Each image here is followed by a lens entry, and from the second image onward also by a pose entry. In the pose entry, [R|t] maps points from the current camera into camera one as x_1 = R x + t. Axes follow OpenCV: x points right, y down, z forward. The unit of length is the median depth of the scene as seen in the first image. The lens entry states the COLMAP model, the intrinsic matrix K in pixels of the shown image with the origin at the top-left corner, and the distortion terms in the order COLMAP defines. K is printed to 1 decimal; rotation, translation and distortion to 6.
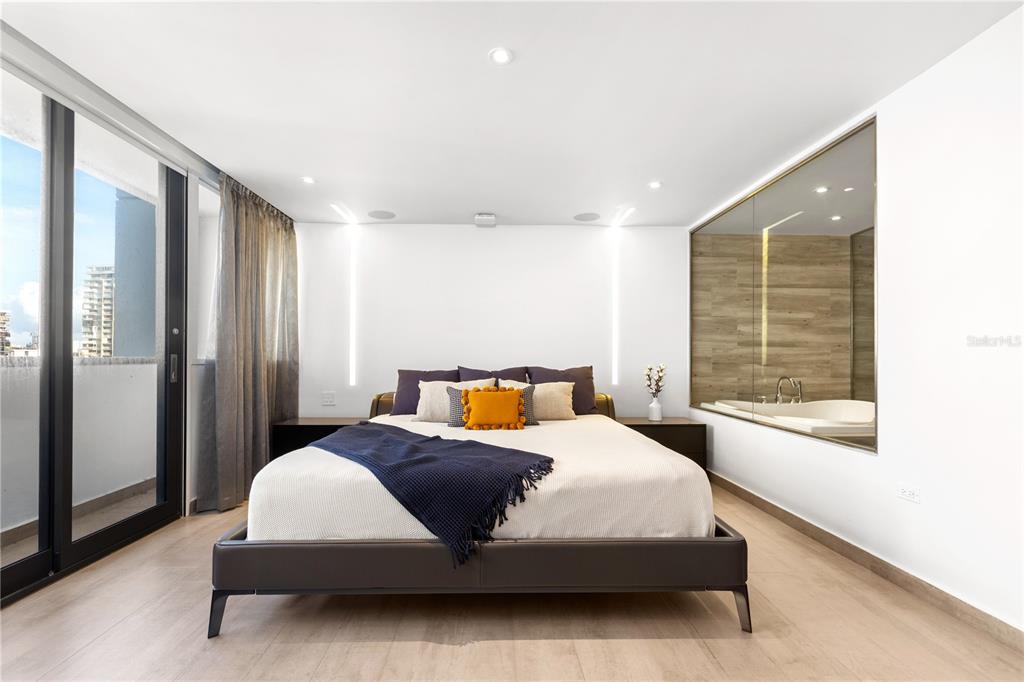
lens RADIAL K [[461.5, 0, 508.6], [0, 461.5, 356.7], [0, 0, 1]] dist [0.002448, -0.001436]
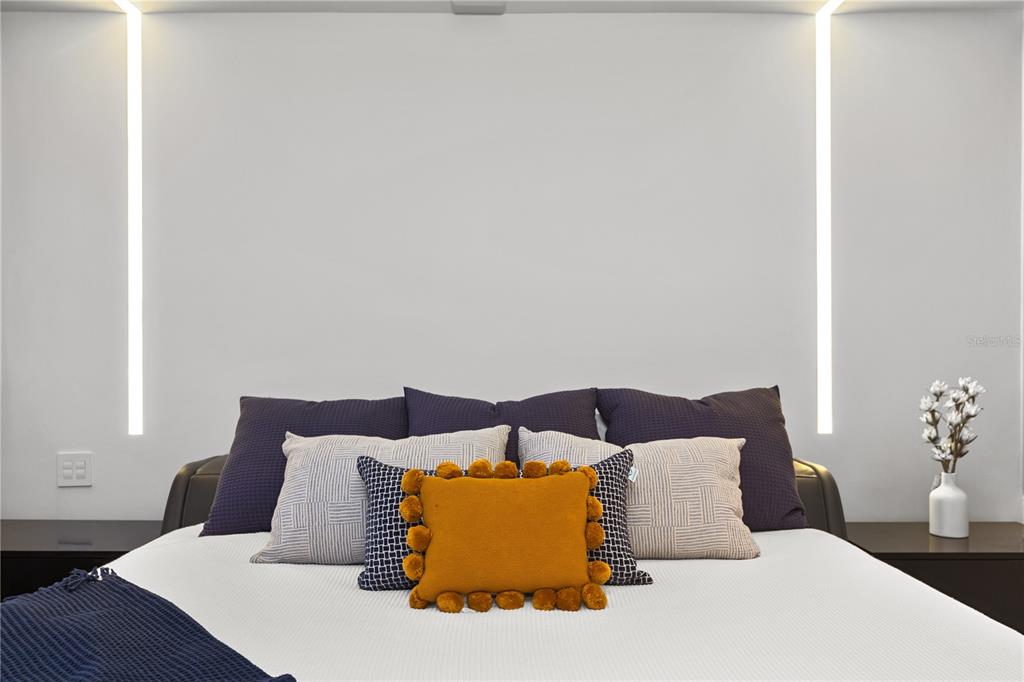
lens RADIAL K [[846.8, 0, 505.5], [0, 846.8, 340.7], [0, 0, 1]] dist [-0.010401, -0.003432]
pose [[0.999625, -0.000586, -0.027361, -0.012640], [0.000197, 0.999899, -0.014234, -0.005504], [0.027366, 0.014224, 0.999524, 0.328812]]
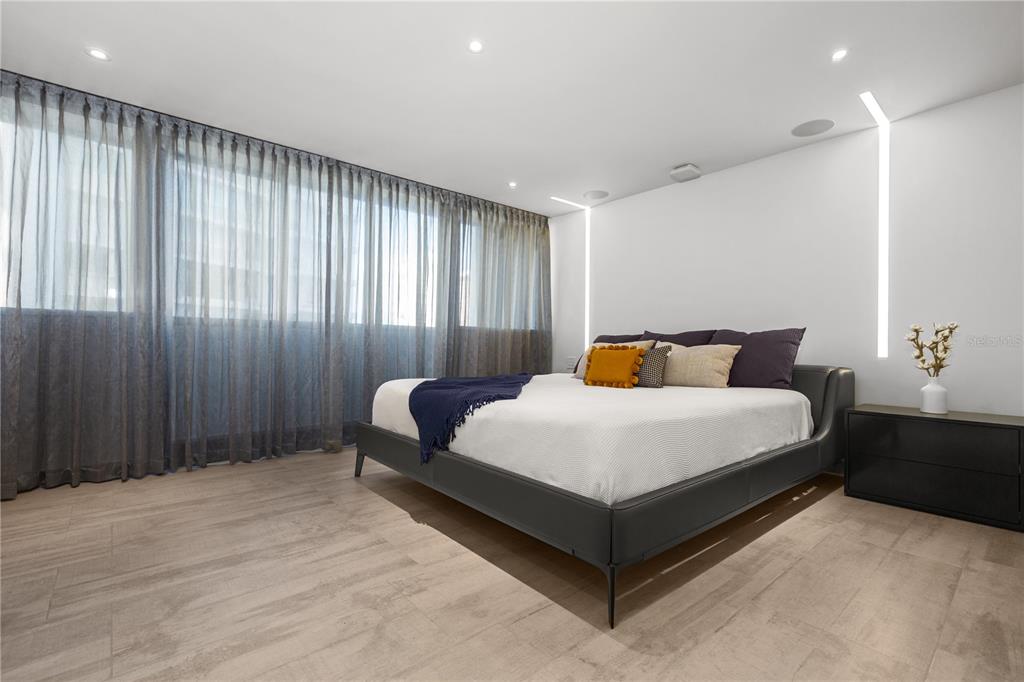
lens RADIAL K [[461.5, 0, 509.4], [0, 461.5, 338.6], [0, 0, 1]] dist [0.002448, -0.001436]
pose [[0.623237, -0.005318, -0.782015, 0.450894], [-0.008107, 0.999879, -0.013261, 0.050177], [0.781991, 0.014604, 0.623118, 0.158932]]
